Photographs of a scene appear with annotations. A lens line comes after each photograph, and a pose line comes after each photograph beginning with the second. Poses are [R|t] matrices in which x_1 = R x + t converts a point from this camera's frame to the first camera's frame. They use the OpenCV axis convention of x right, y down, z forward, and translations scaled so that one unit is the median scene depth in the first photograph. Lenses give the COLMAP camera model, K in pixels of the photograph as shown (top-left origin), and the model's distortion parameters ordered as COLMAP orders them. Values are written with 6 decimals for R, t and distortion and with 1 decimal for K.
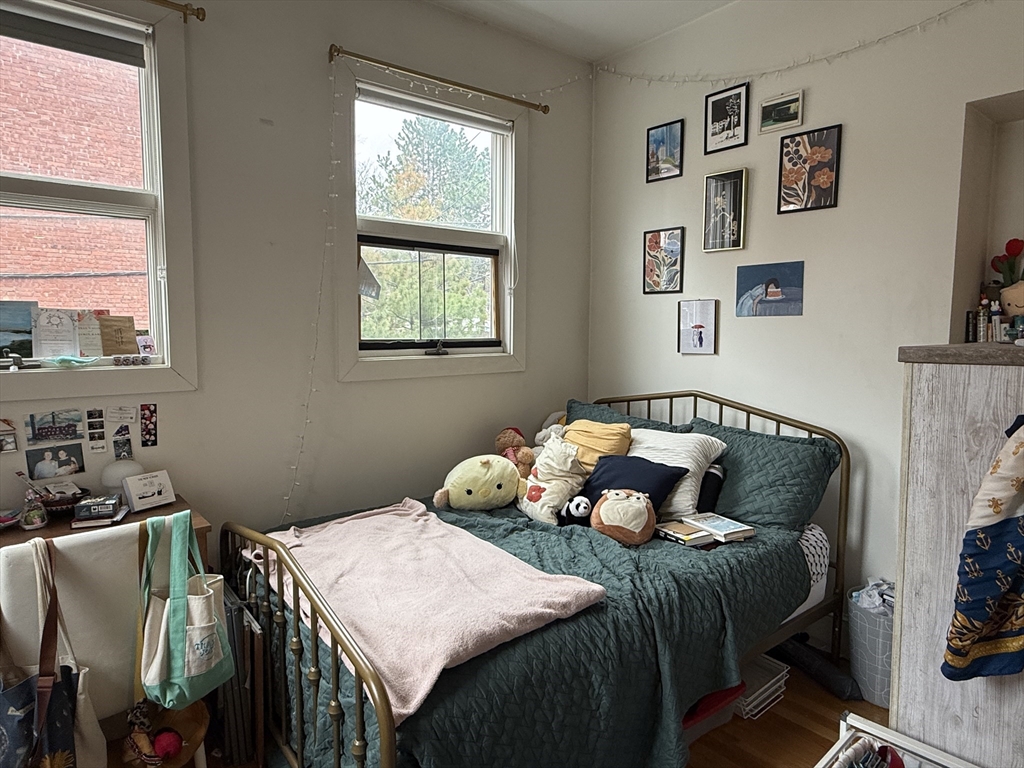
lens RADIAL K [[624.2, 0, 513.3], [0, 624.2, 382.9], [0, 0, 1]] dist [-0.006104, -0.001233]
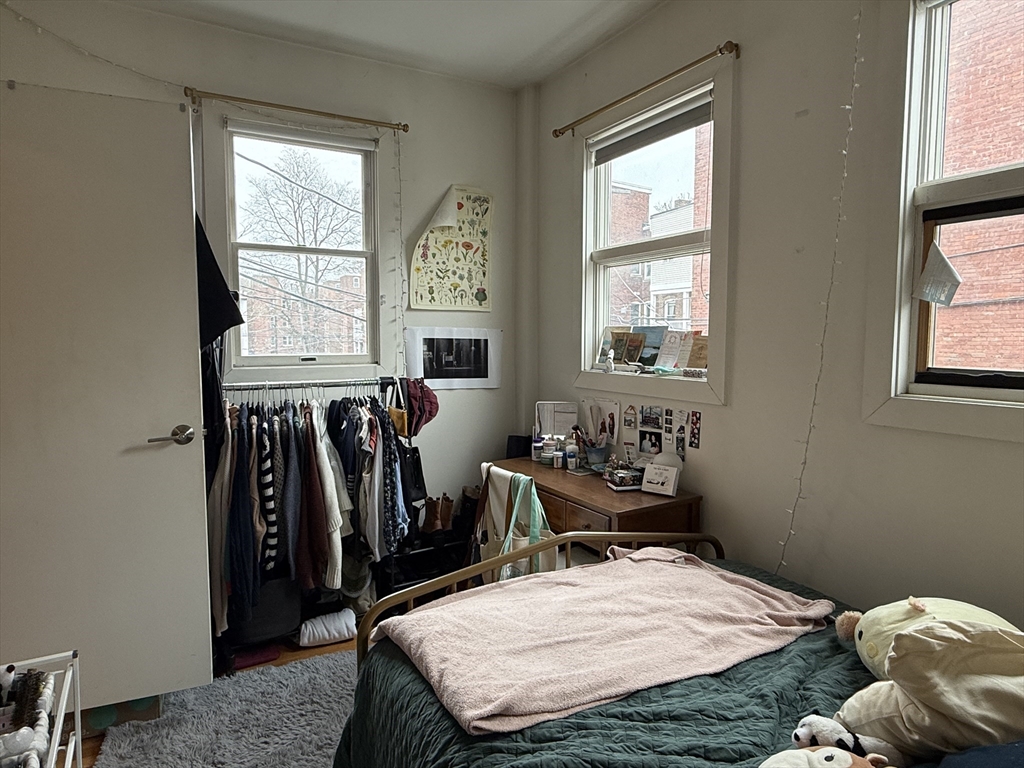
lens RADIAL K [[624.2, 0, 512.9], [0, 624.2, 383.2], [0, 0, 1]] dist [-0.006104, -0.001233]
pose [[-0.179234, 0.072178, -0.981155, 0.634532], [-0.087812, 0.992151, 0.089028, -0.095312], [0.979880, 0.102114, -0.171489, 0.887962]]
